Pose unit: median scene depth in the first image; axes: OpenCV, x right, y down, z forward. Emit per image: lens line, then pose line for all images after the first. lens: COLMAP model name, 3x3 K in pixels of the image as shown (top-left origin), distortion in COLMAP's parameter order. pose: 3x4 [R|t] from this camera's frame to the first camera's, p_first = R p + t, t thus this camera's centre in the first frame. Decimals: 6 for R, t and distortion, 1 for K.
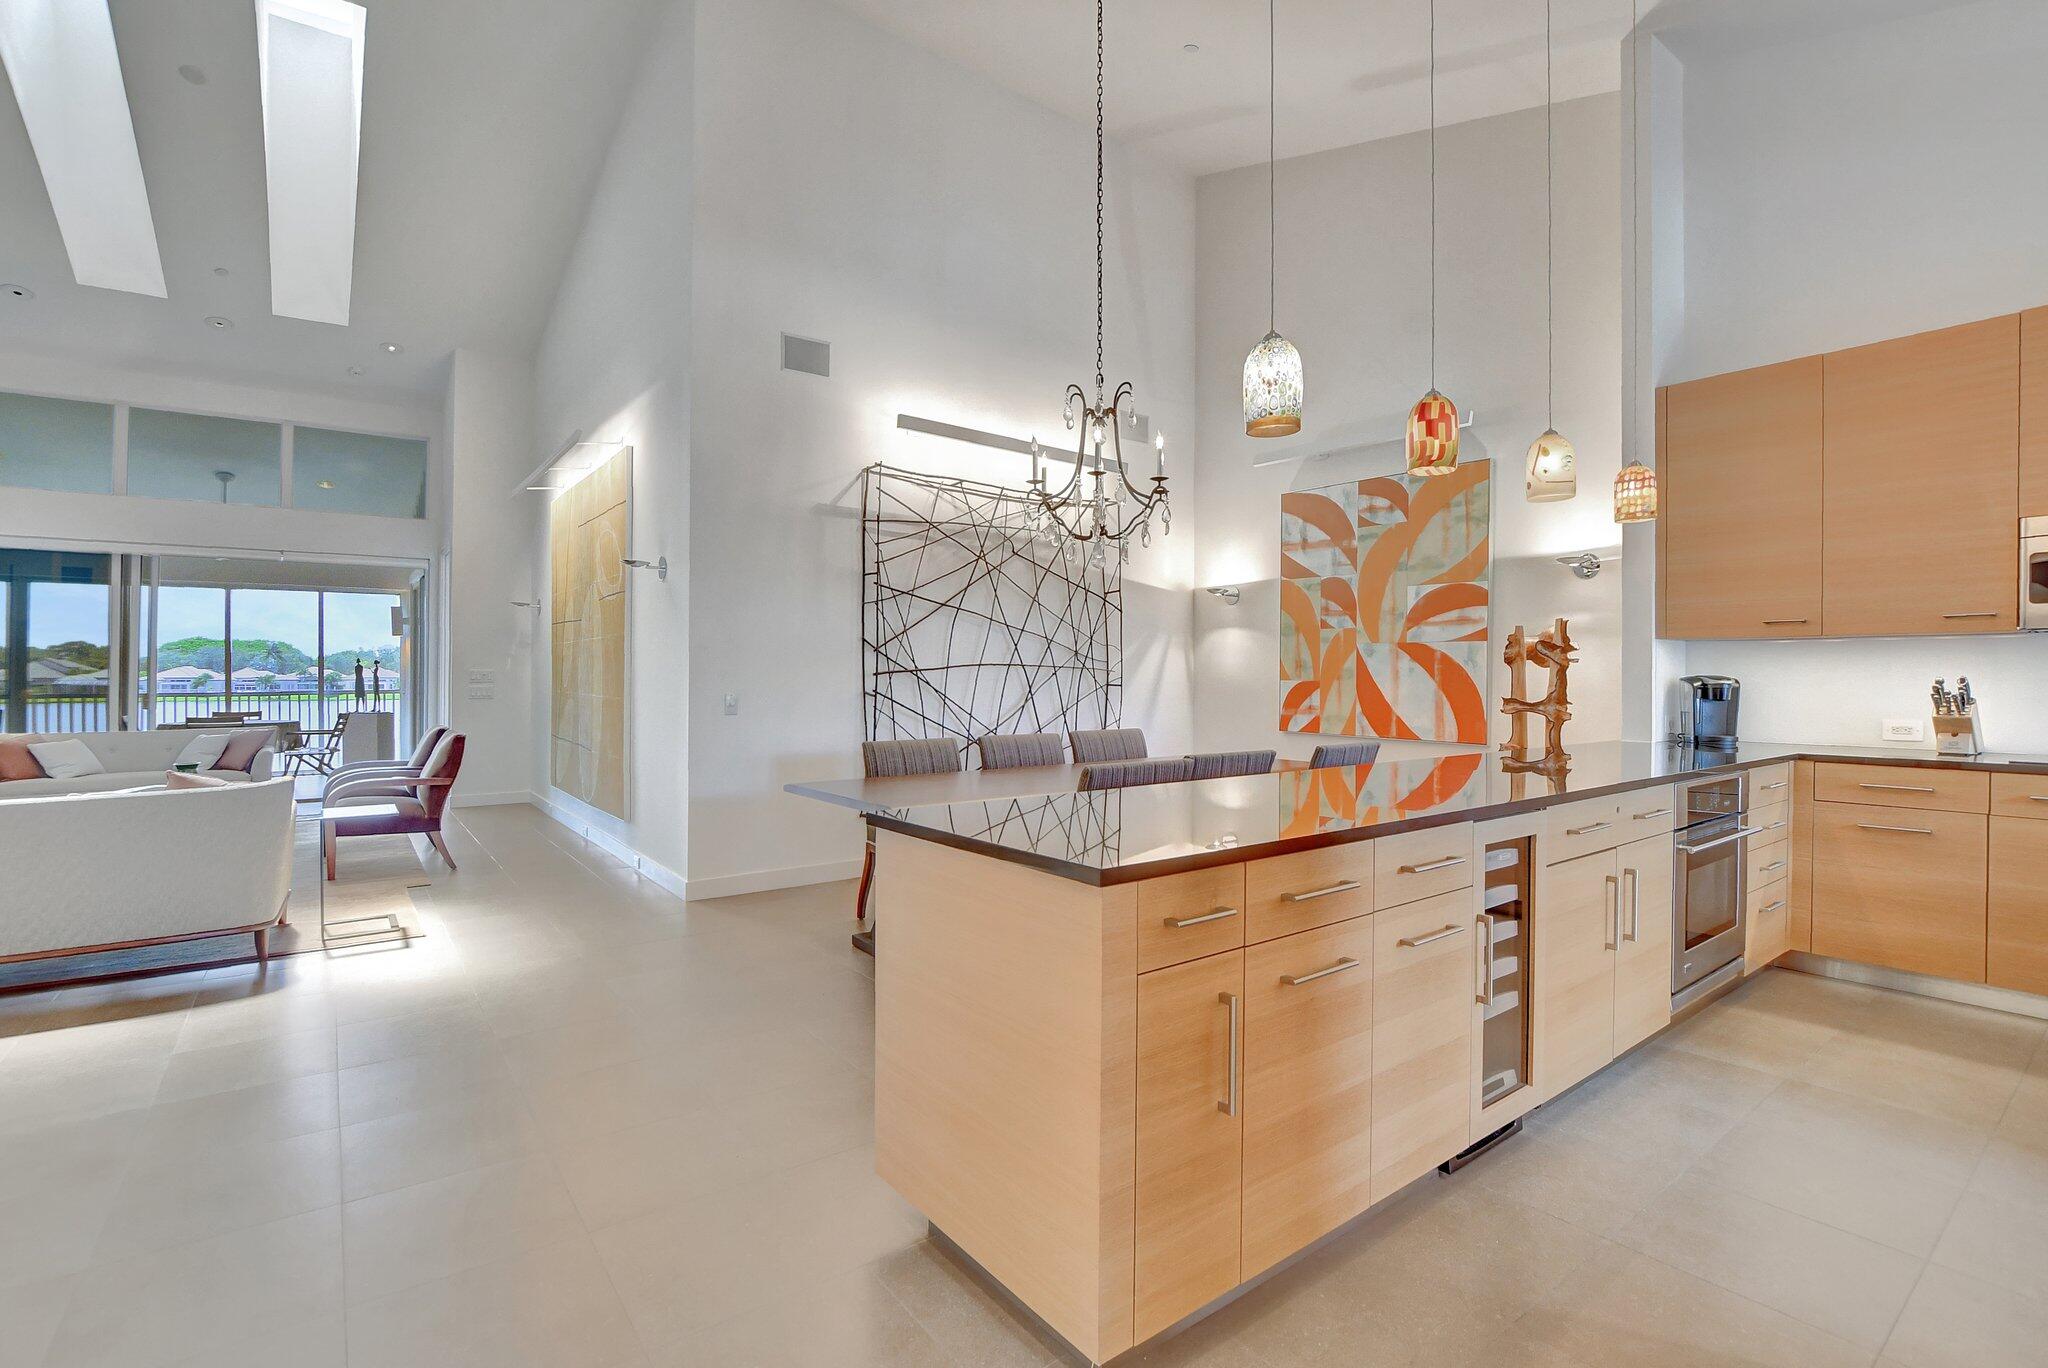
lens RADIAL K [[958.9, 0, 1024.0], [0, 958.9, 674.4], [0, 0, 1]] dist [-0.004560, -0.000402]
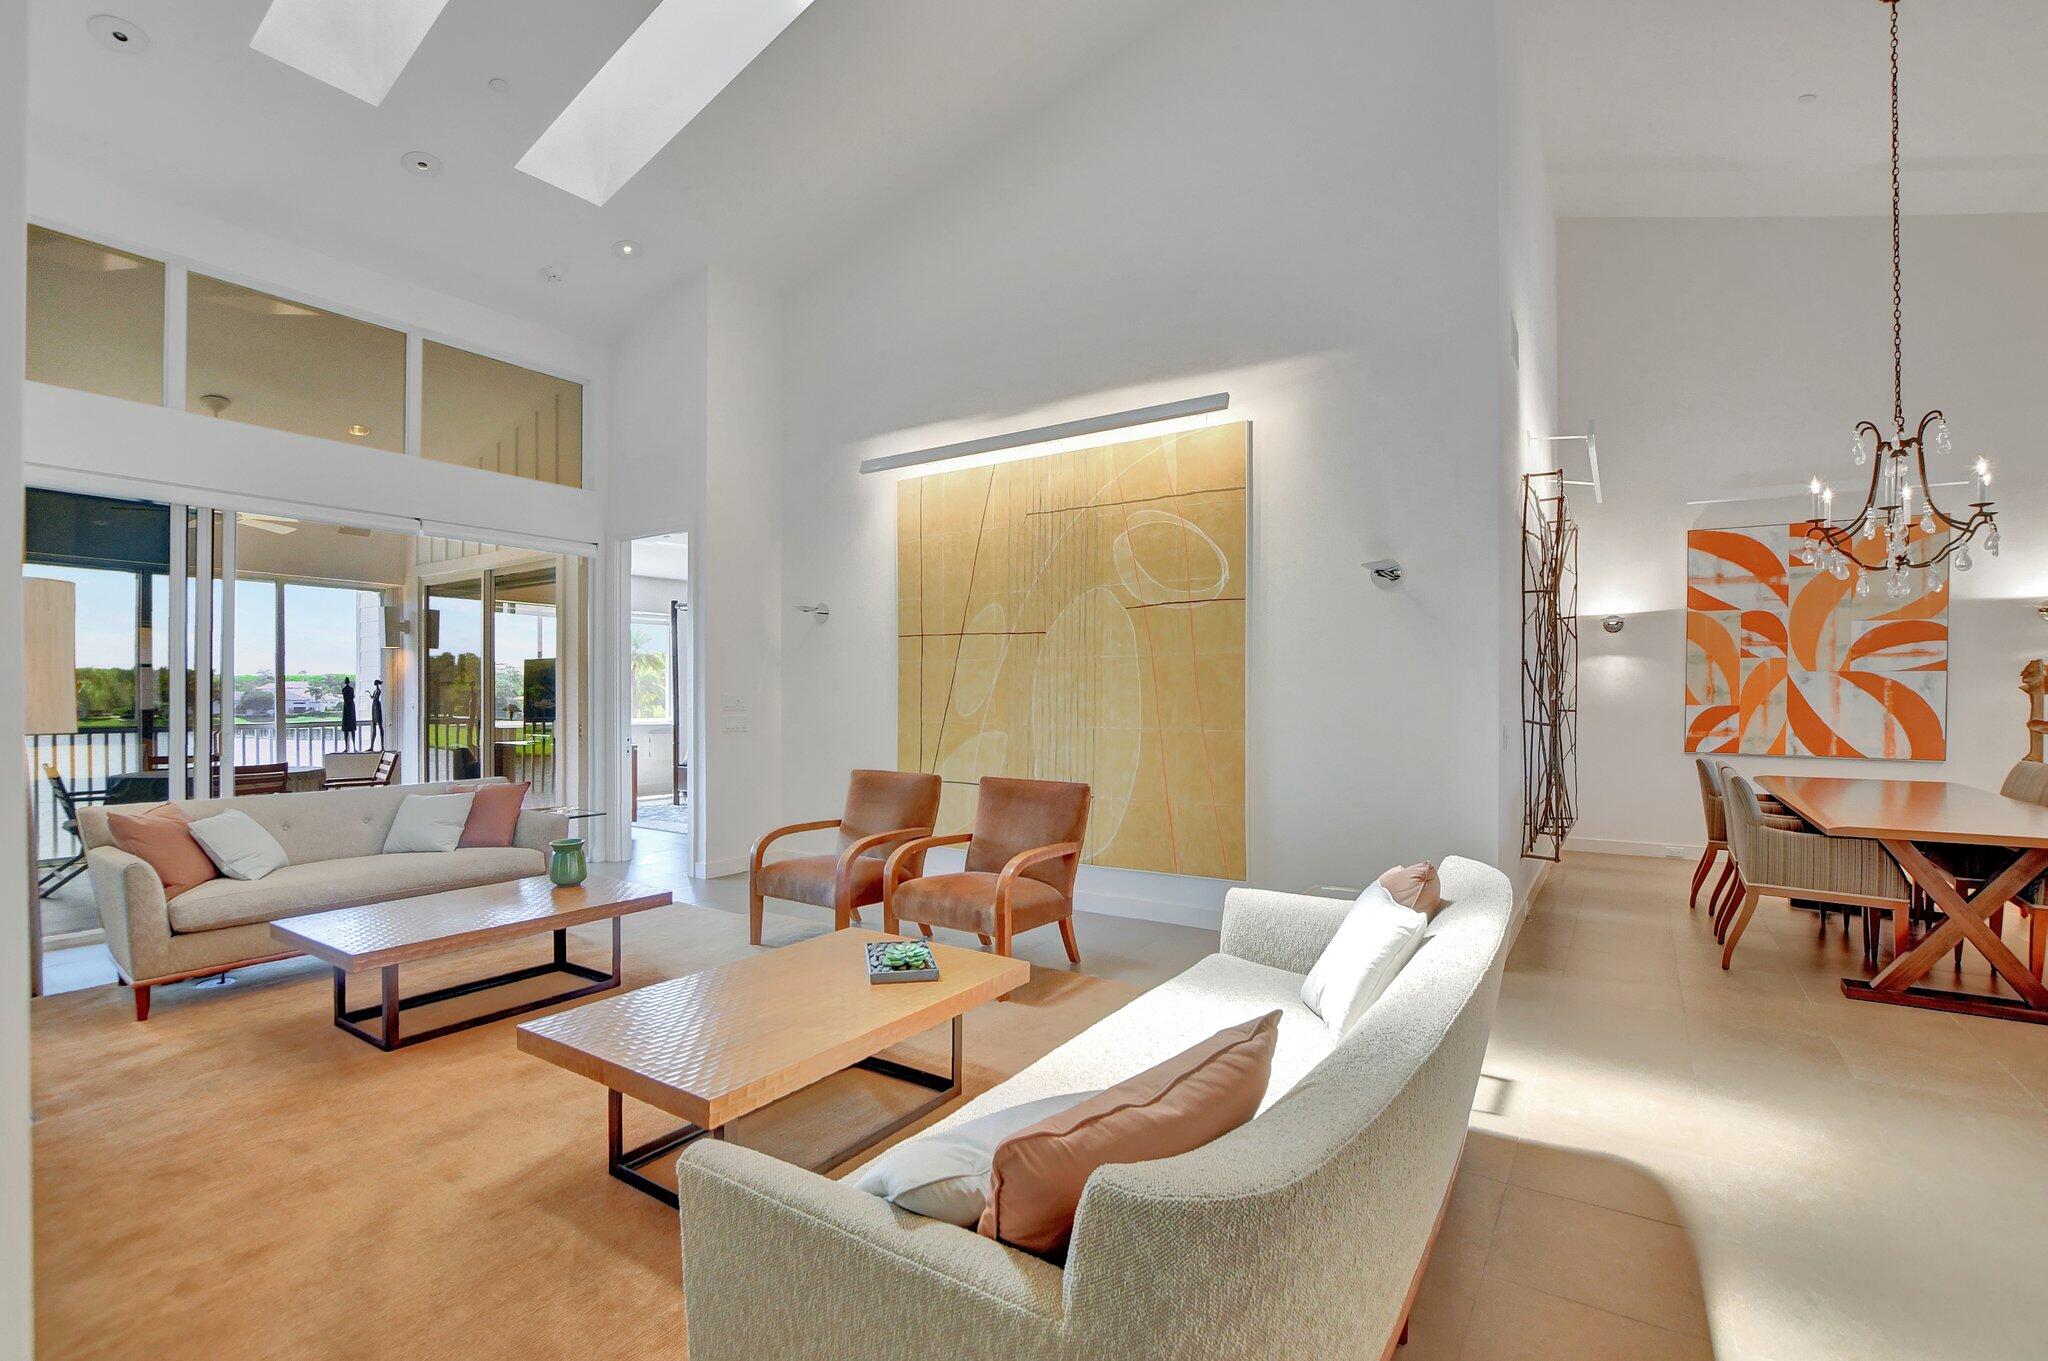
lens RADIAL K [[913.2, 0, 1025.2], [0, 913.2, 698.2], [0, 0, 1]] dist [-0.012654, -0.000135]
pose [[0.936168, -0.000911, 0.351553, -0.826408], [0.000171, 0.999998, 0.002136, -0.003919], [-0.351554, -0.001939, 0.936166, 0.330152]]
